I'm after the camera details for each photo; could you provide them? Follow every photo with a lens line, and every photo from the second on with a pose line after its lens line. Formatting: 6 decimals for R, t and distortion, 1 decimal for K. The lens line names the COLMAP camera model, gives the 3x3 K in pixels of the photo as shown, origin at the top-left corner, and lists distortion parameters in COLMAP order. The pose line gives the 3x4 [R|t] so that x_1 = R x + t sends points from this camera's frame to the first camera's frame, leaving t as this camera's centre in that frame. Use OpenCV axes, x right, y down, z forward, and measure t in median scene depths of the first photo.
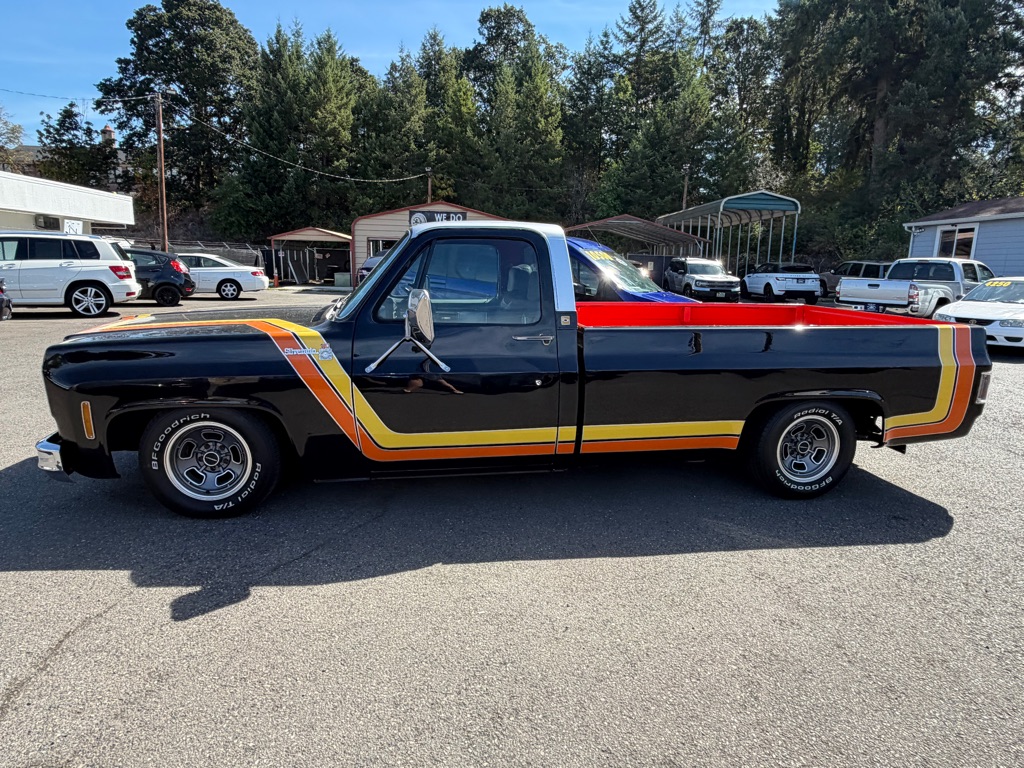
lens RADIAL K [[601.2, 0, 516.2], [0, 601.2, 379.7], [0, 0, 1]] dist [0.000827, -0.000414]
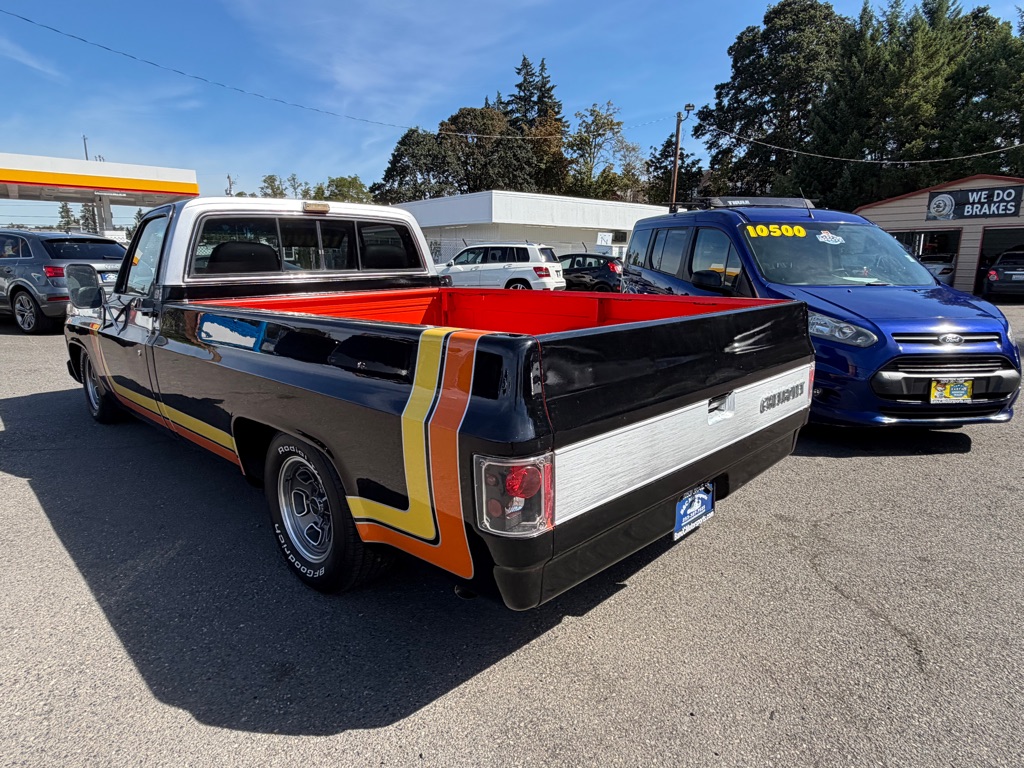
lens RADIAL K [[601.2, 0, 512.3], [0, 601.2, 388.4], [0, 0, 1]] dist [0.000827, -0.000414]
pose [[0.590501, 0.140999, -0.794624, 0.095550], [-0.136943, 0.987847, 0.073520, -0.007559], [0.795333, 0.065405, 0.602633, 0.067916]]
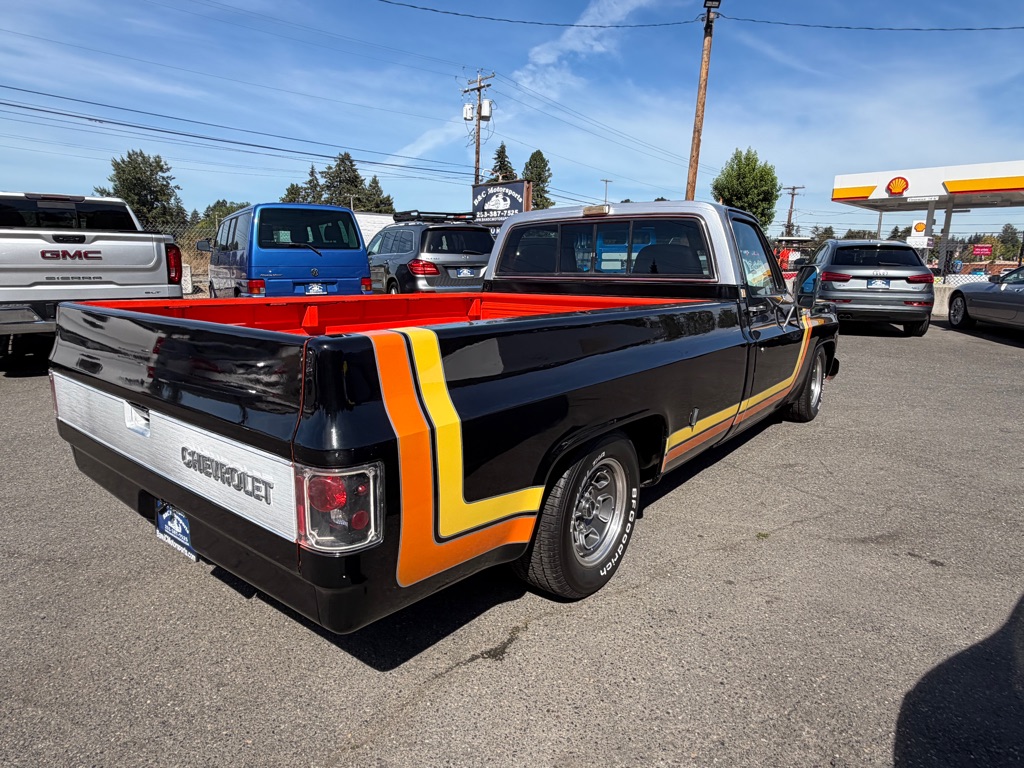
lens RADIAL K [[601.2, 0, 510.9], [0, 601.2, 381.0], [0, 0, 1]] dist [0.000827, -0.000414]
pose [[-0.743160, 0.093688, -0.662522, 0.075666], [-0.157813, 0.937673, 0.309619, -0.025513], [0.650237, 0.334651, -0.682056, 0.158561]]
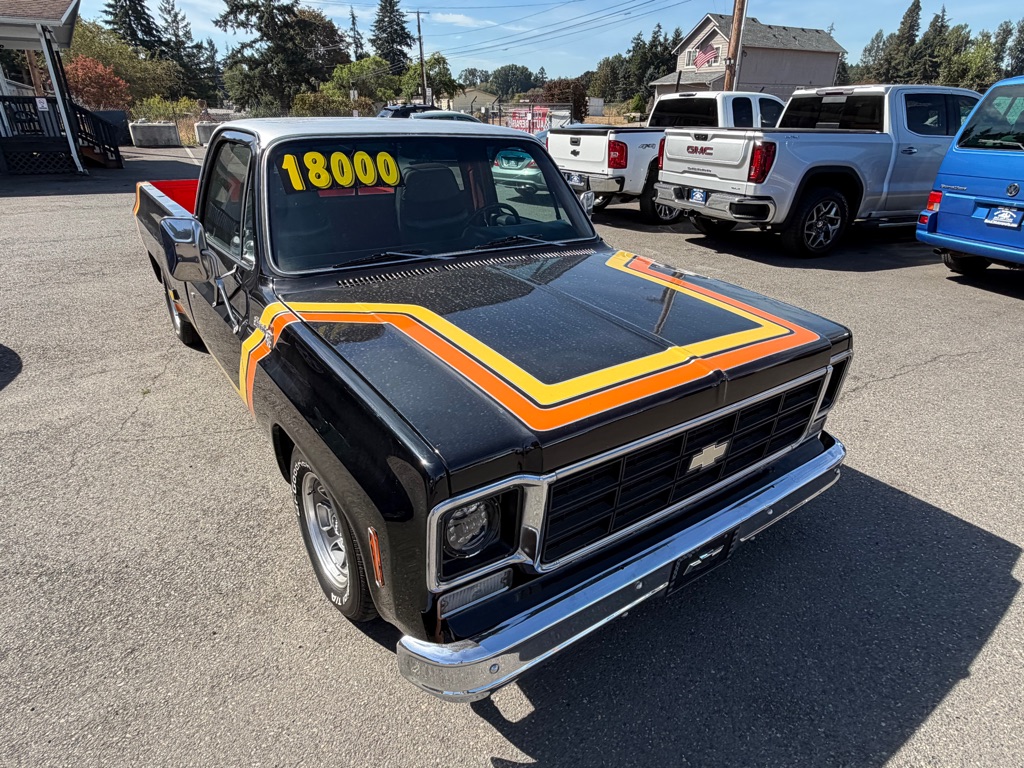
lens RADIAL K [[601.2, 0, 504.5], [0, 601.2, 387.5], [0, 0, 1]] dist [0.000827, -0.000414]
pose [[-0.433300, -0.403937, 0.805658, -0.086695], [0.146392, 0.850518, 0.505162, -0.031704], [-0.889281, 0.336828, -0.309397, 0.115998]]
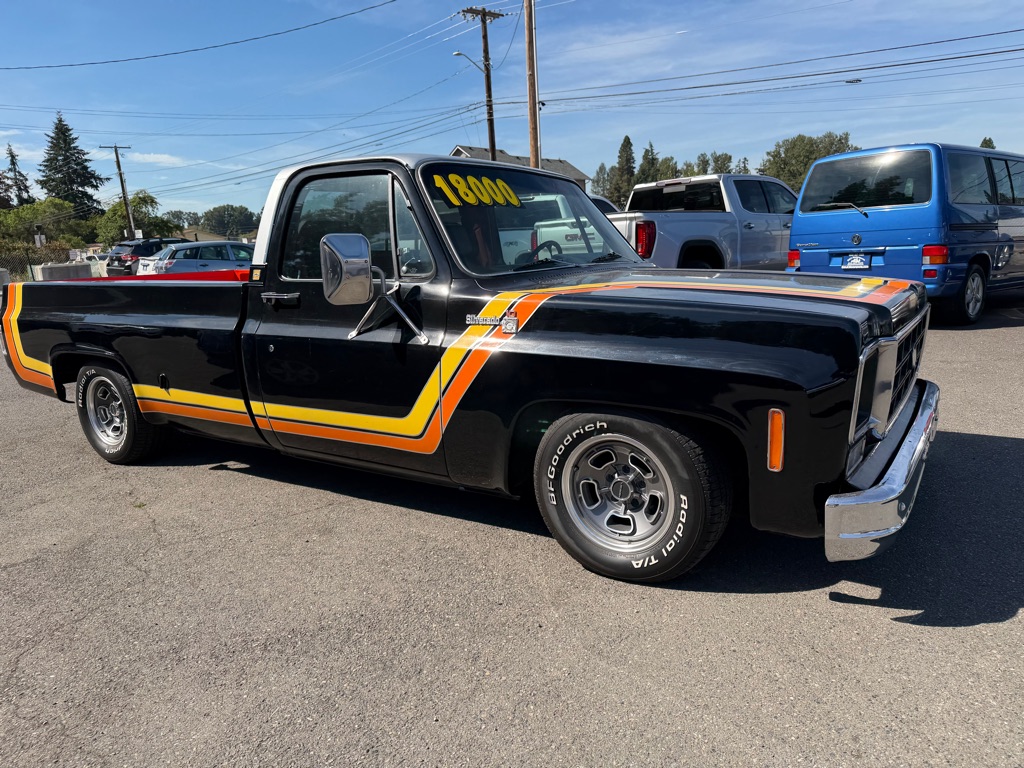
lens RADIAL K [[723.8, 0, 514.7], [0, 723.8, 384.0], [0, 0, 1]] dist [0.019180, -0.028602]
pose [[-0.735888, -0.122453, 0.665939, -0.076986], [0.150626, 0.929261, 0.337320, -0.028257], [-0.660137, 0.348538, -0.665388, 0.159419]]
